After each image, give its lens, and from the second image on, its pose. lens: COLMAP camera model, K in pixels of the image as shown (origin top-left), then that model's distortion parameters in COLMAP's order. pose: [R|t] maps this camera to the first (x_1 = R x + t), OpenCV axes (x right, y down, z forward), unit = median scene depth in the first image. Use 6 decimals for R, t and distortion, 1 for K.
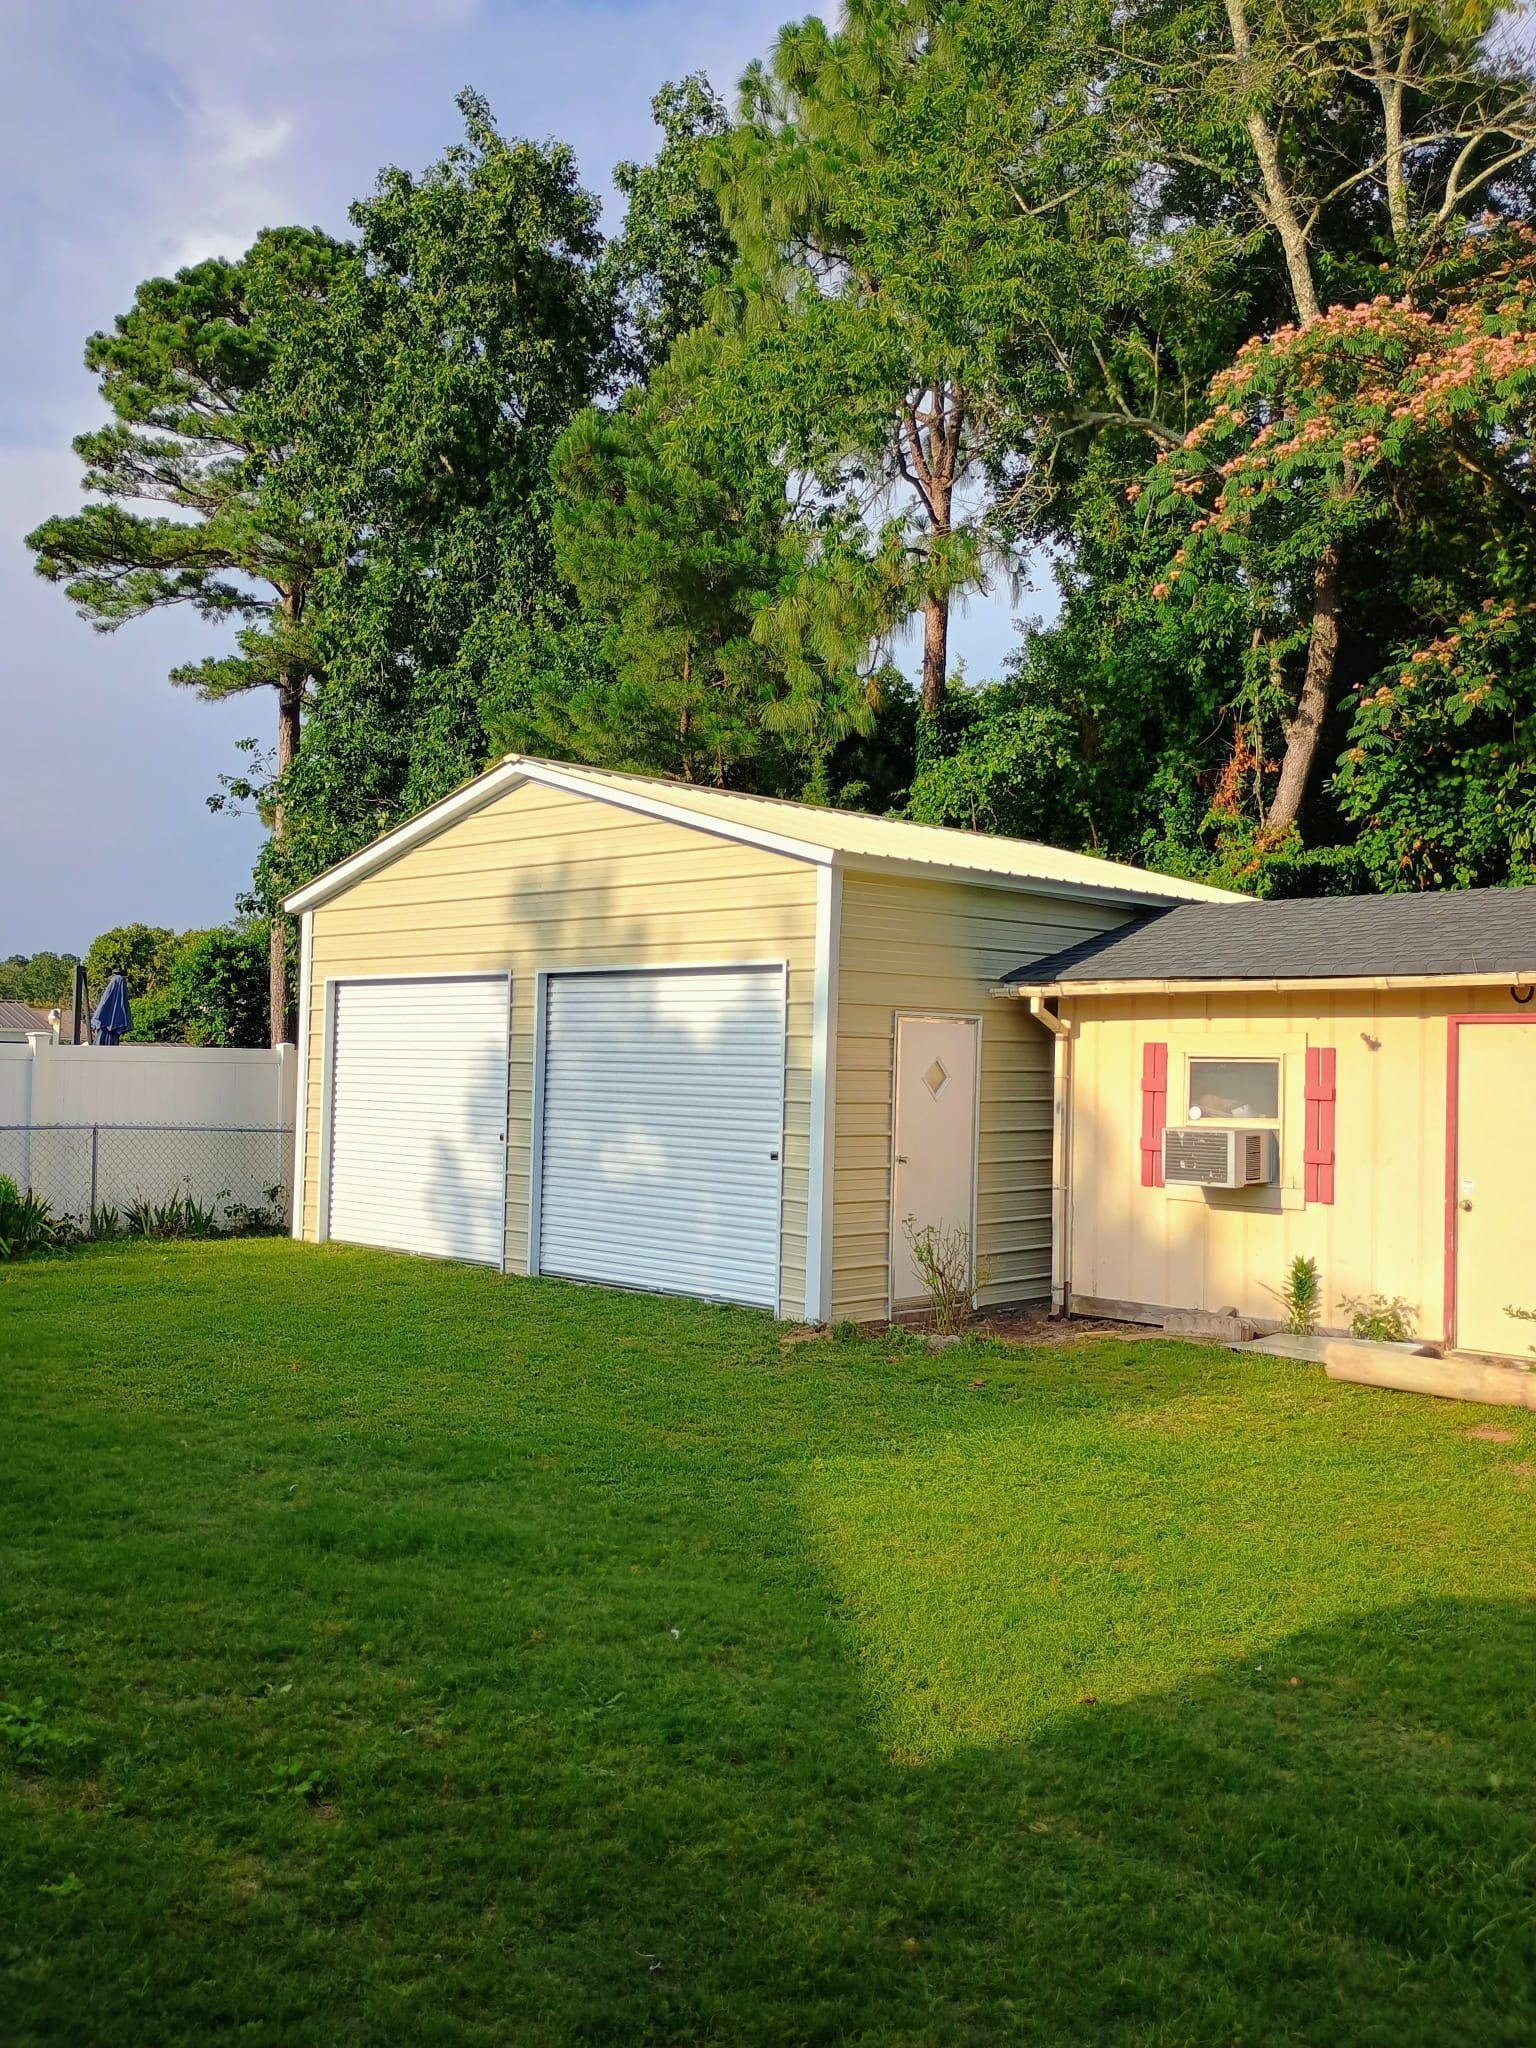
lens RADIAL K [[1703.7, 0, 768.0], [0, 1703.7, 1024.0], [0, 0, 1]] dist [-0.000184, -0.003793]
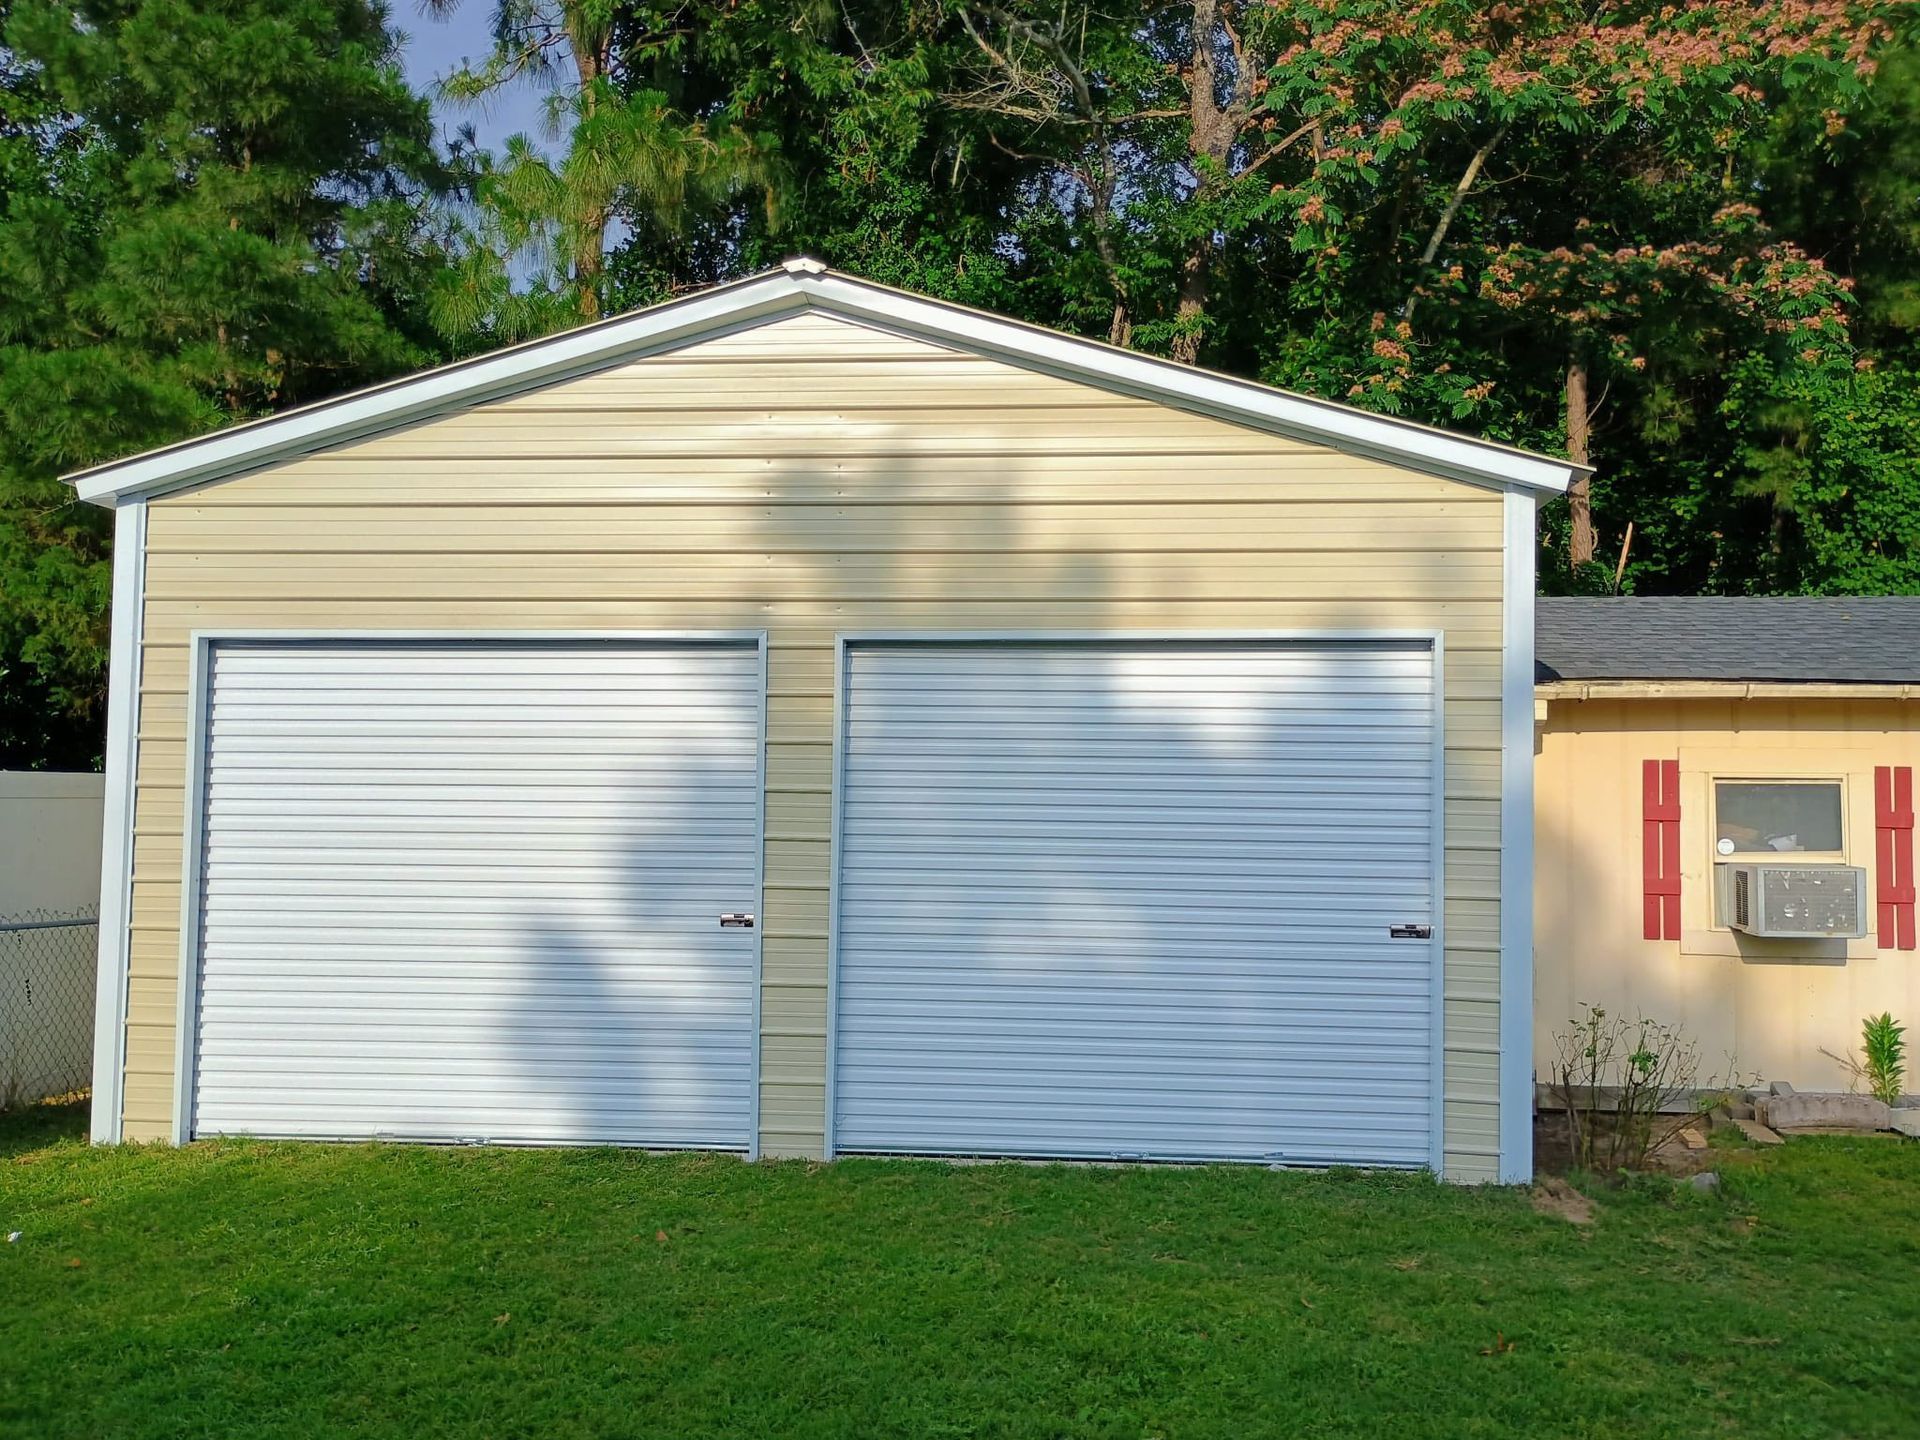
lens RADIAL K [[1597.2, 0, 960.0], [0, 1597.2, 720.0], [0, 0, 1]] dist [-0.000184, -0.003793]
pose [[0.783572, 0.020983, 0.620947, -0.437869], [-0.010204, 0.999729, -0.020907, 0.009494], [-0.621218, 0.010046, 0.783574, 0.534655]]
